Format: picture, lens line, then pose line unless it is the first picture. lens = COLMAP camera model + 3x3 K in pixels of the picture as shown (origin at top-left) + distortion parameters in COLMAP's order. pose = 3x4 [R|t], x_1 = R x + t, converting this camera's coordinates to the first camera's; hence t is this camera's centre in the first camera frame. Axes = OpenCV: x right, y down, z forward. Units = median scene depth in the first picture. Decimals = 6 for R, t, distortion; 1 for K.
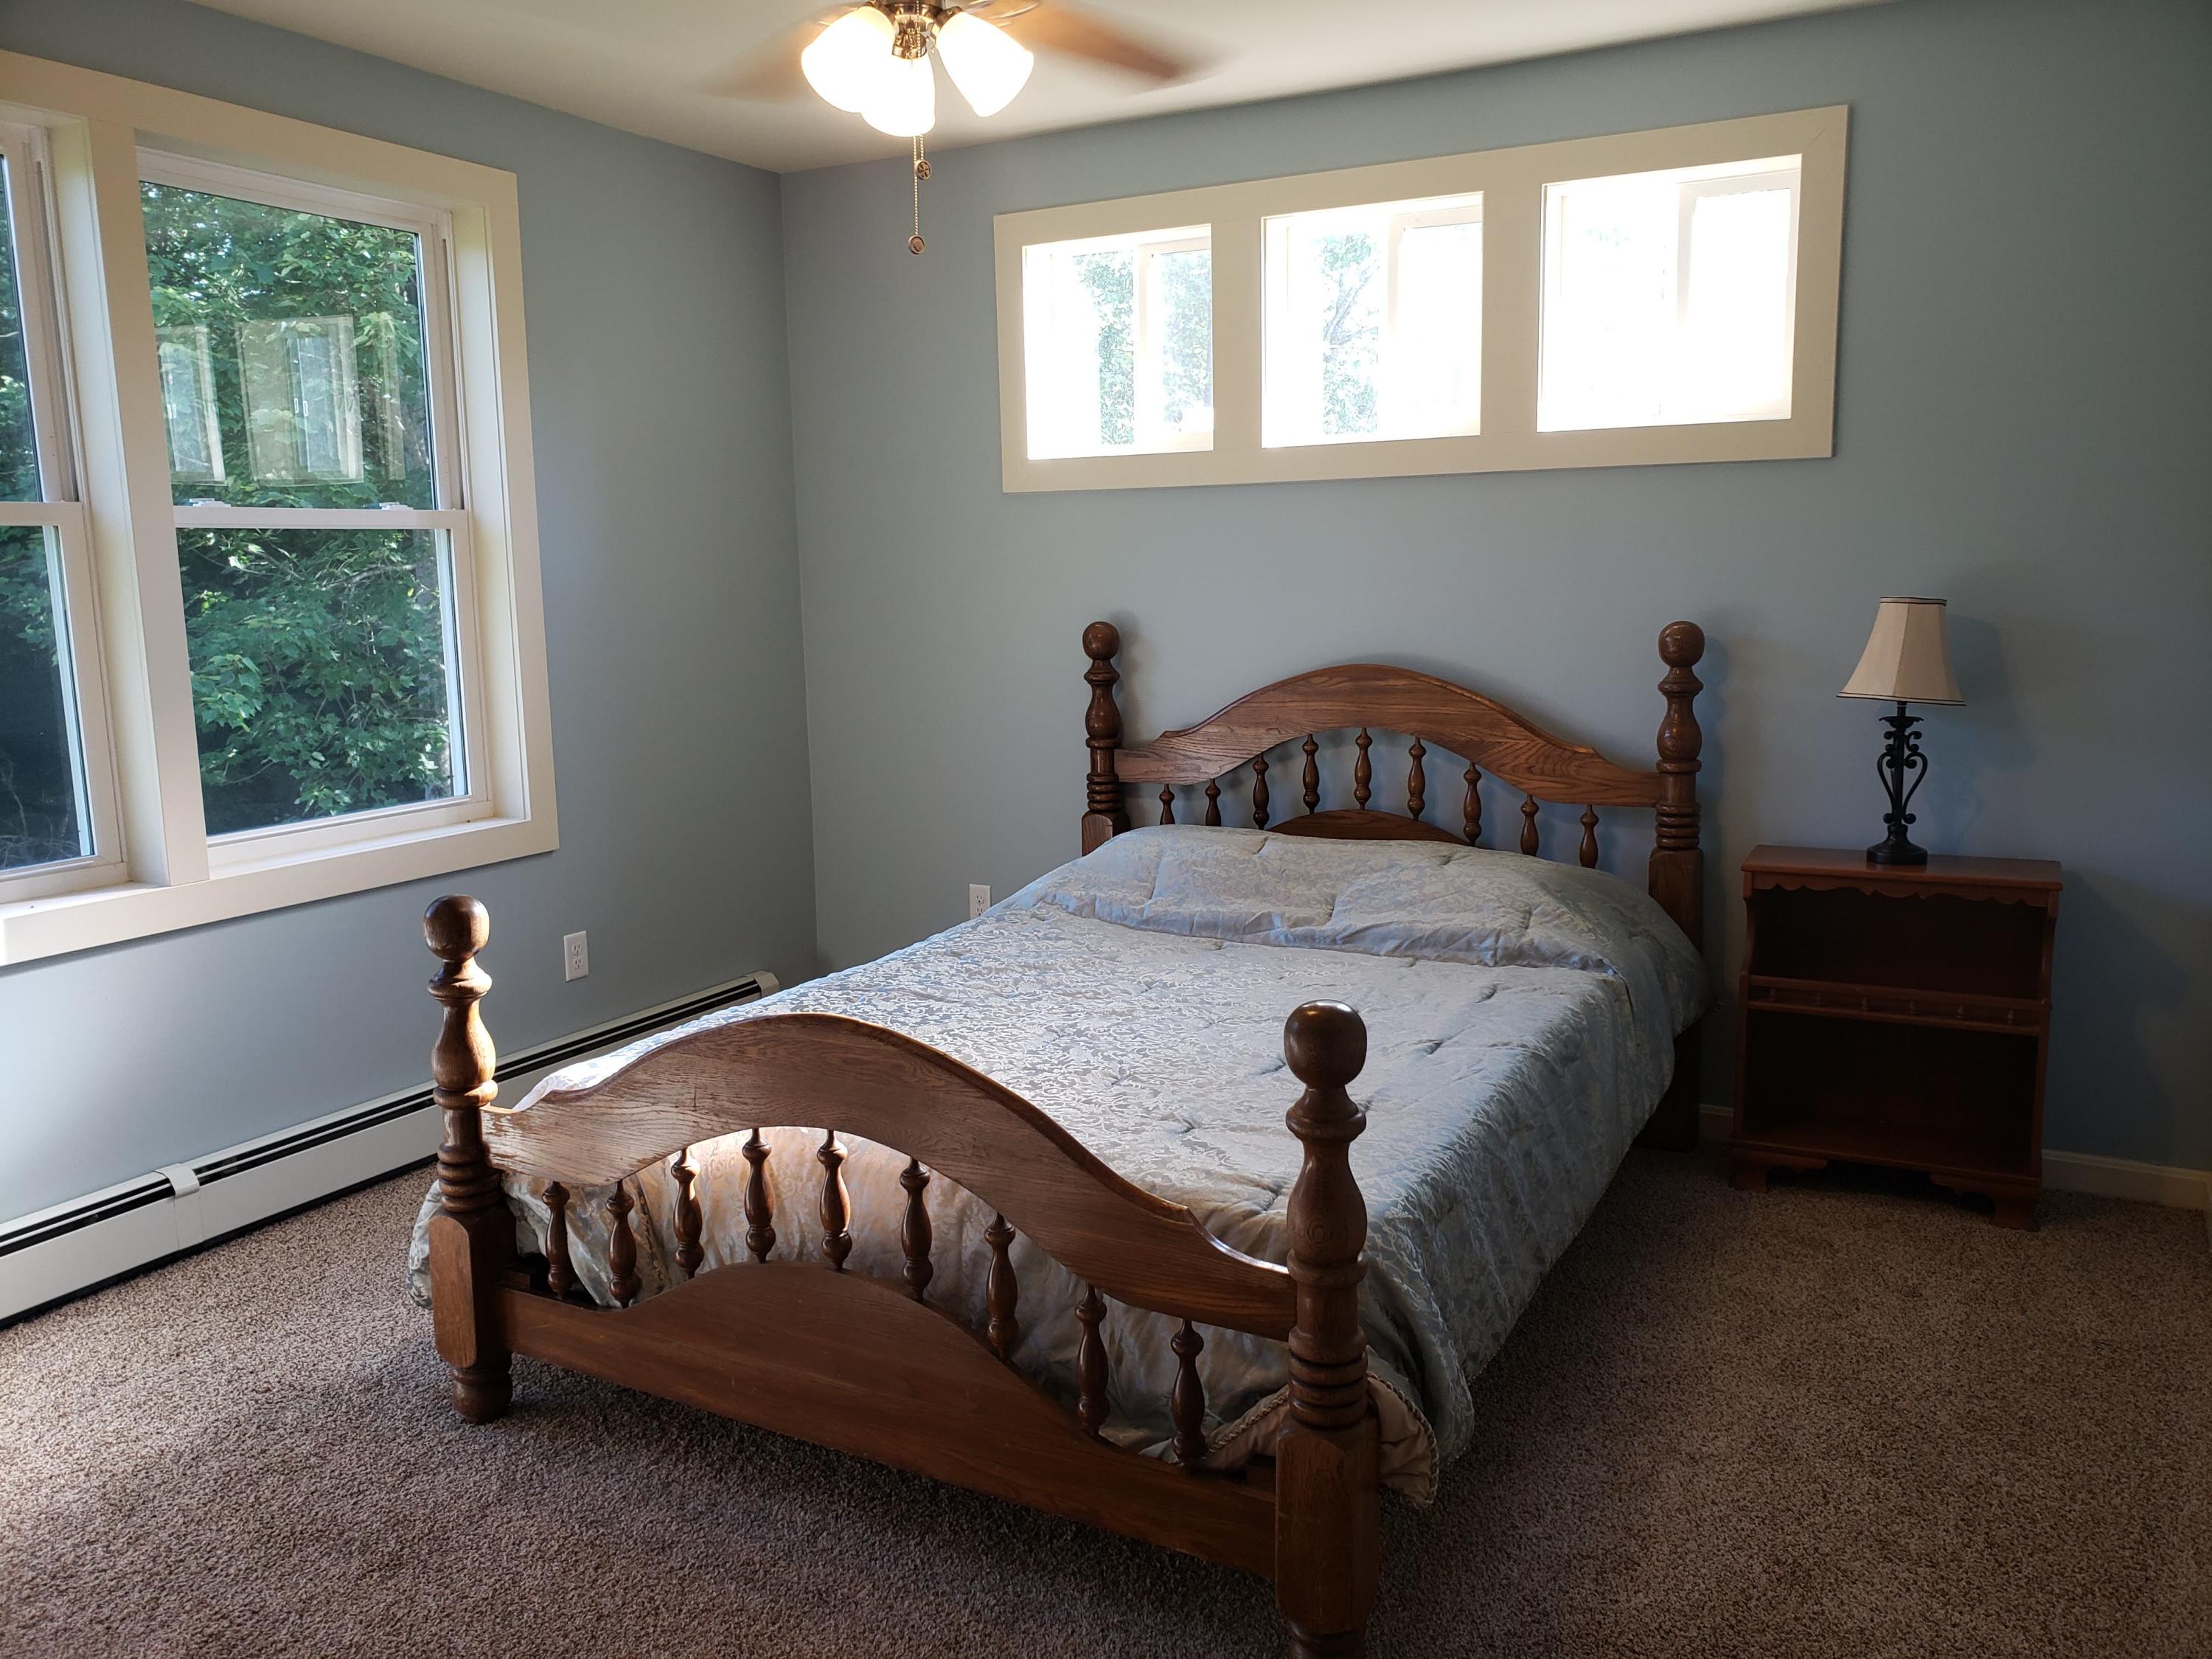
lens RADIAL K [[1738.4, 0, 1104.8], [0, 1738.4, 824.9], [0, 0, 1]] dist [0.036719, -0.008060]
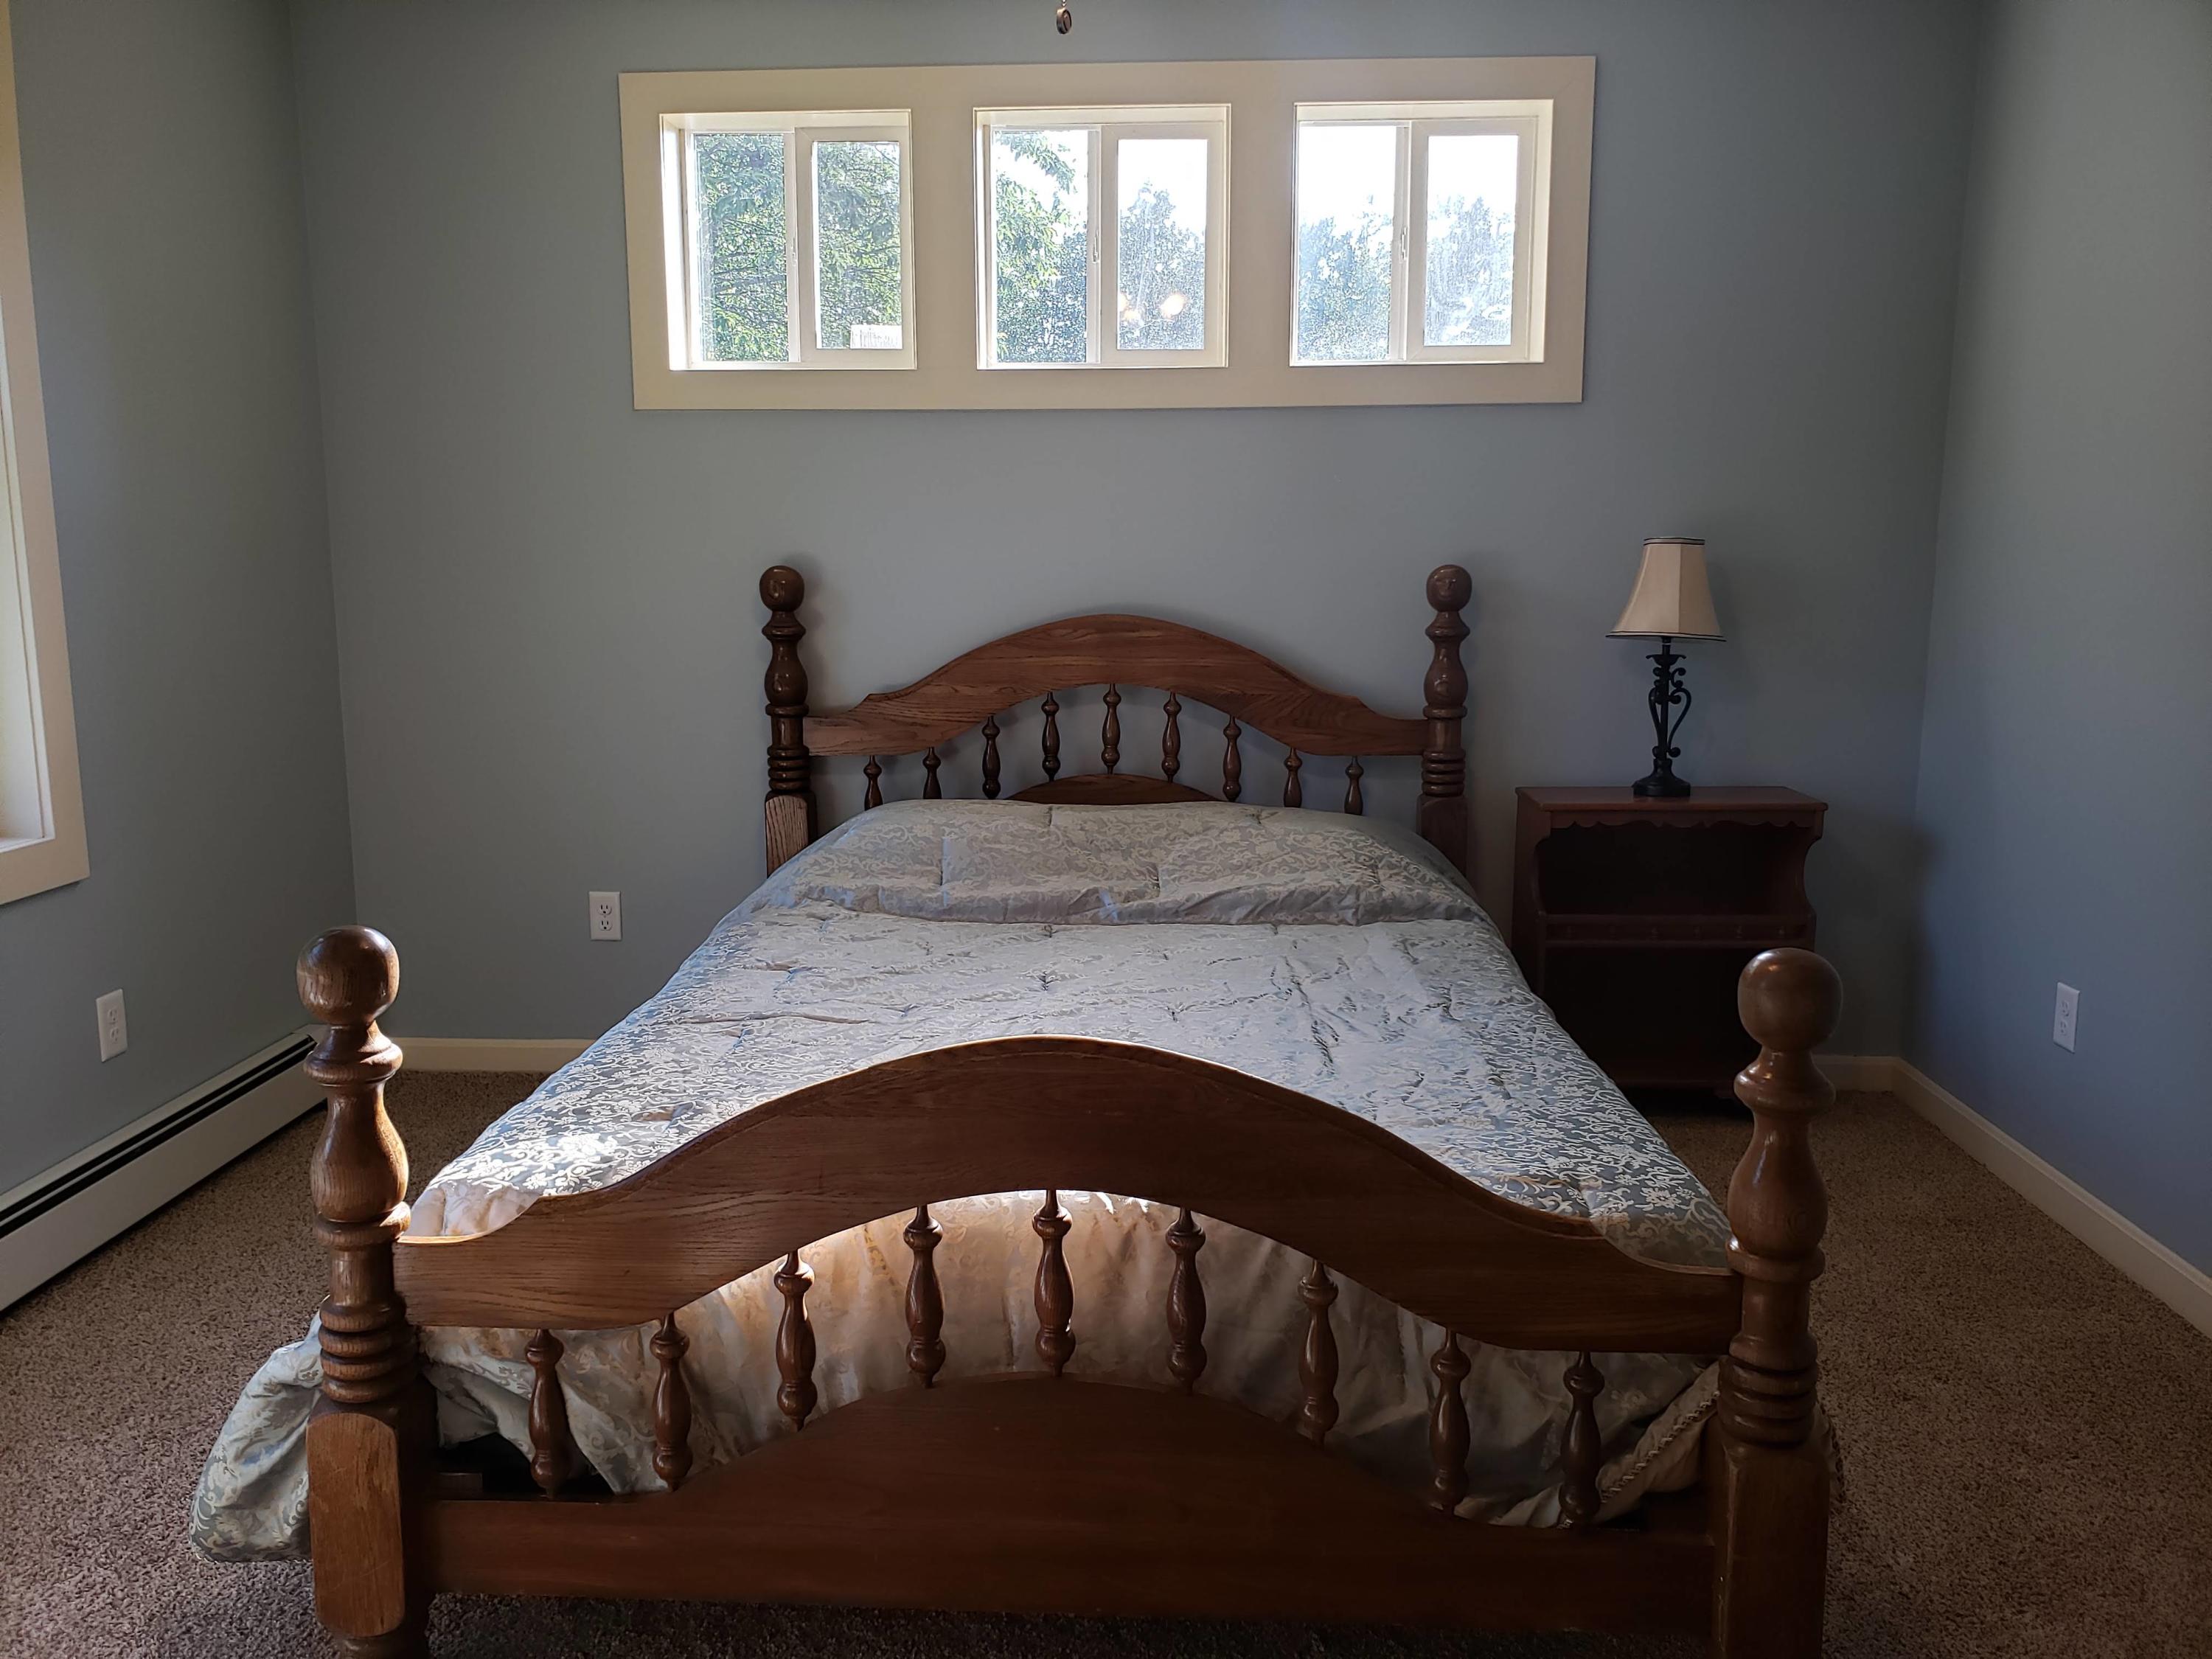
lens RADIAL K [[1738.4, 0, 1104.8], [0, 1738.4, 824.9], [0, 0, 1]] dist [0.036719, -0.008060]
pose [[0.899643, -0.056572, 0.432946, -0.292572], [0.056030, 0.998331, 0.014021, 0.006060], [-0.433016, 0.011644, 0.901311, 0.203827]]
